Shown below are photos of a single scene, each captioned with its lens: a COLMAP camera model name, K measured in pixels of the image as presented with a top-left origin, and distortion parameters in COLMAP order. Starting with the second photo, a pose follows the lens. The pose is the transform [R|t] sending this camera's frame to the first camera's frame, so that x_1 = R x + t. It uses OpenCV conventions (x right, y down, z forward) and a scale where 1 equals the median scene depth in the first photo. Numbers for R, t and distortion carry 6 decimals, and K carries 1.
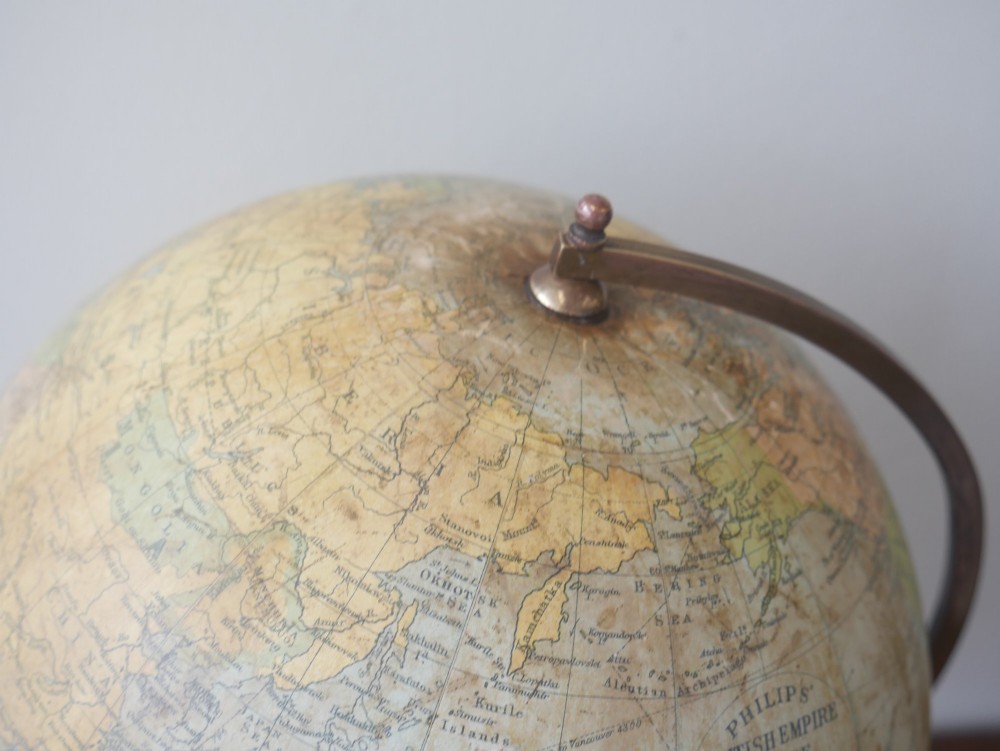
lens RADIAL K [[1492.5, 0, 499.5], [0, 1492.5, 291.5], [0, 0, 1]] dist [-0.002315, 0.073458]
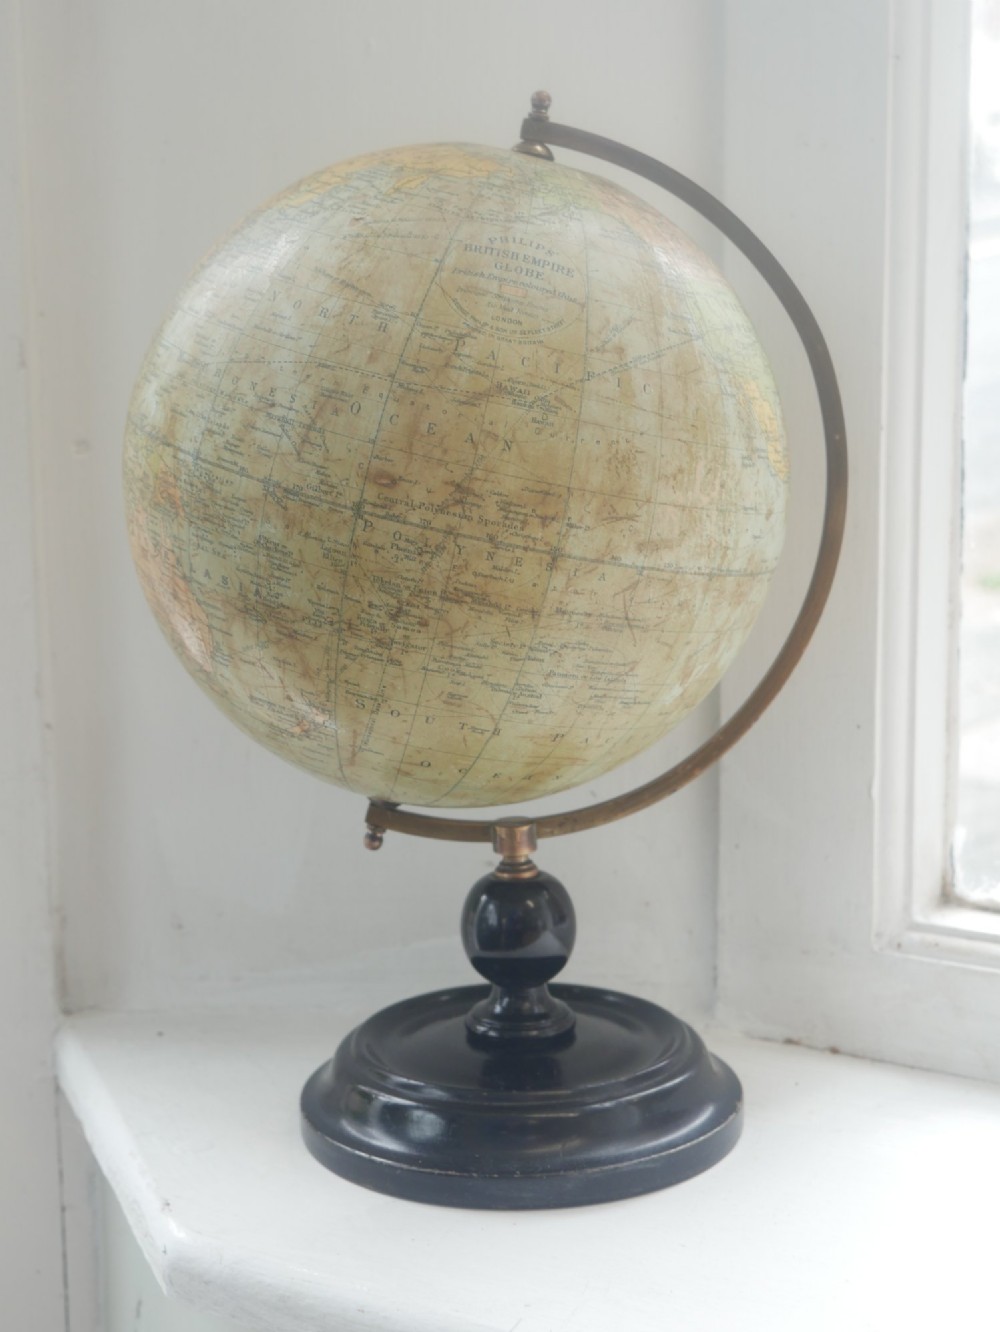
lens RADIAL K [[1988.0, 0, 468.3], [0, 1988.0, 712.8], [0, 0, 1]] dist [-0.002315, 0.073458]
pose [[0.847751, 0.023355, -0.529880, 1.399130], [-0.304373, 0.839580, -0.449958, 1.838226], [0.434368, 0.542734, 0.718864, -0.412089]]
